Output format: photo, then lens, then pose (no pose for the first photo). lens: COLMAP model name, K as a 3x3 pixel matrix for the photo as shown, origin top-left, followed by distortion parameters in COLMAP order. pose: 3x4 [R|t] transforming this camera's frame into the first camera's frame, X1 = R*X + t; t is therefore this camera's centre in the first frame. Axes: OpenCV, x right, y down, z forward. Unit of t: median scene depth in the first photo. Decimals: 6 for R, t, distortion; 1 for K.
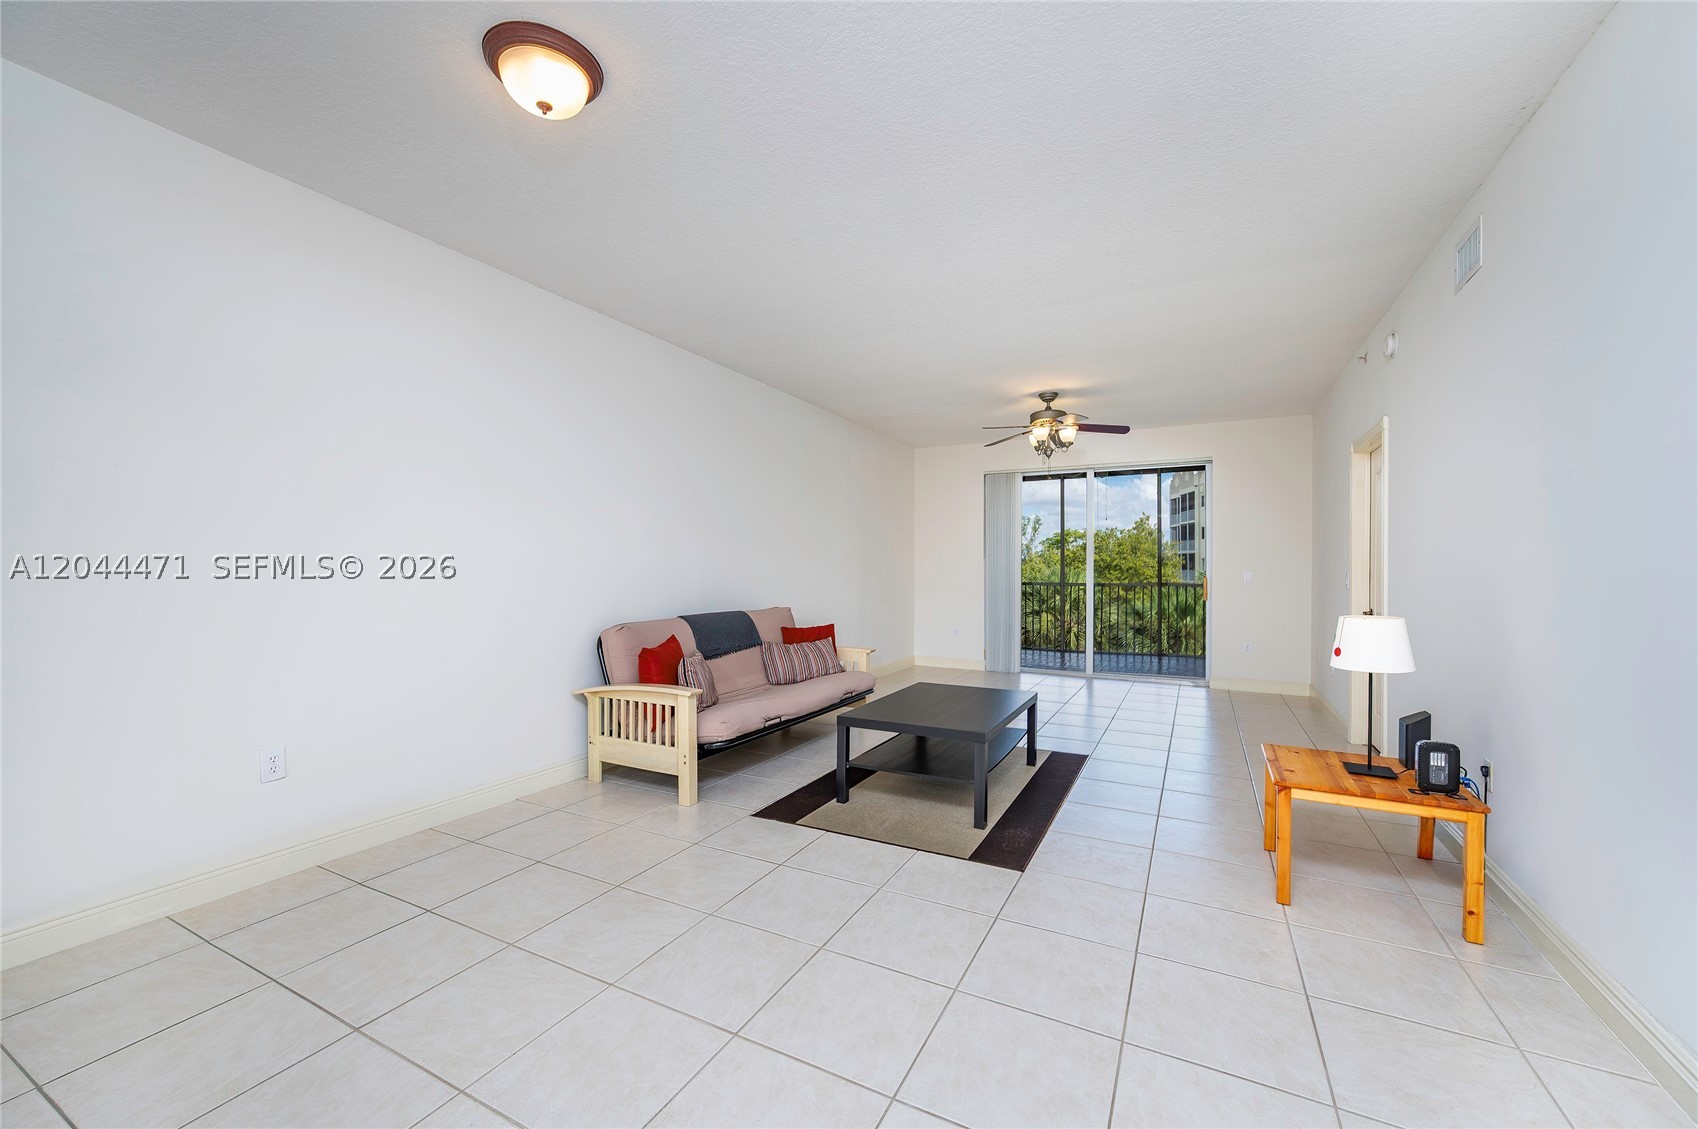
lens RADIAL K [[670.5, 0, 869.2], [0, 670.5, 580.3], [0, 0, 1]] dist [0.004020, 0.000015]
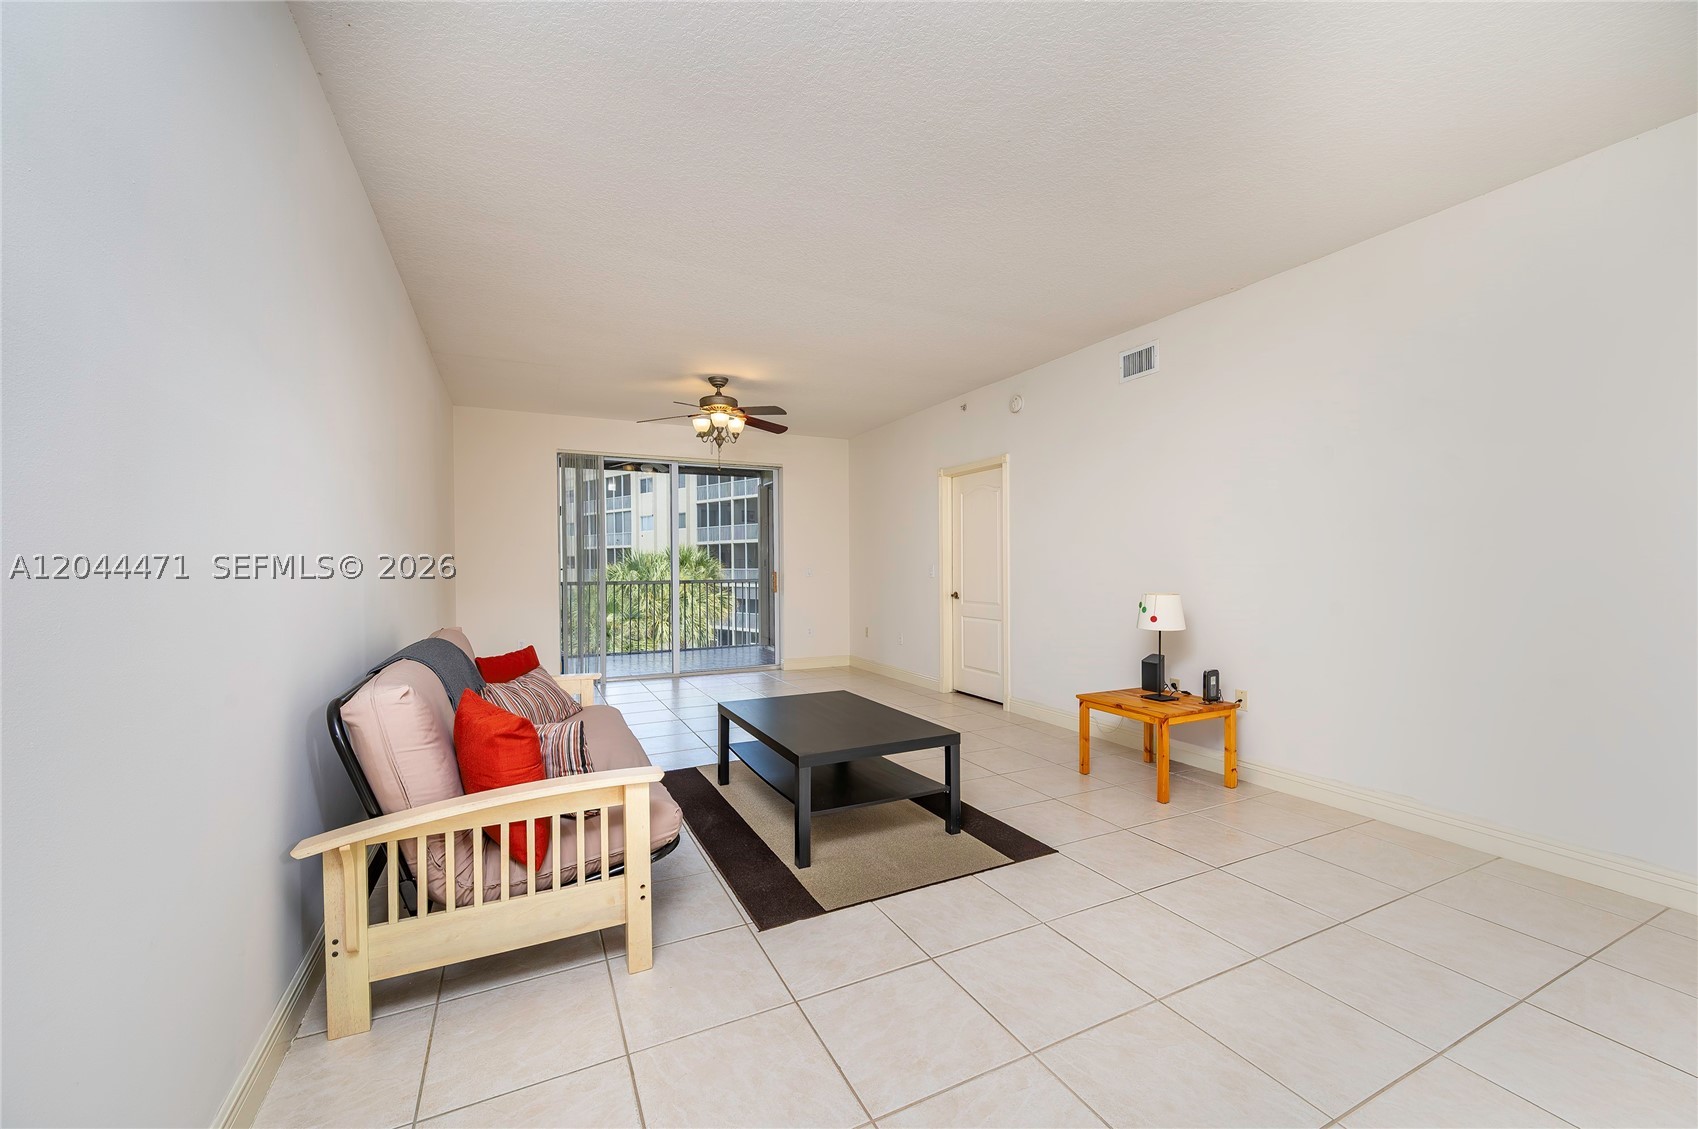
lens RADIAL K [[670.5, 0, 825.2], [0, 670.5, 574.4], [0, 0, 1]] dist [0.004020, 0.000015]
pose [[0.596373, -0.014154, 0.802582, -0.425358], [0.021094, 0.999776, 0.001957, -0.003089], [-0.802430, 0.015763, 0.596538, 0.344379]]
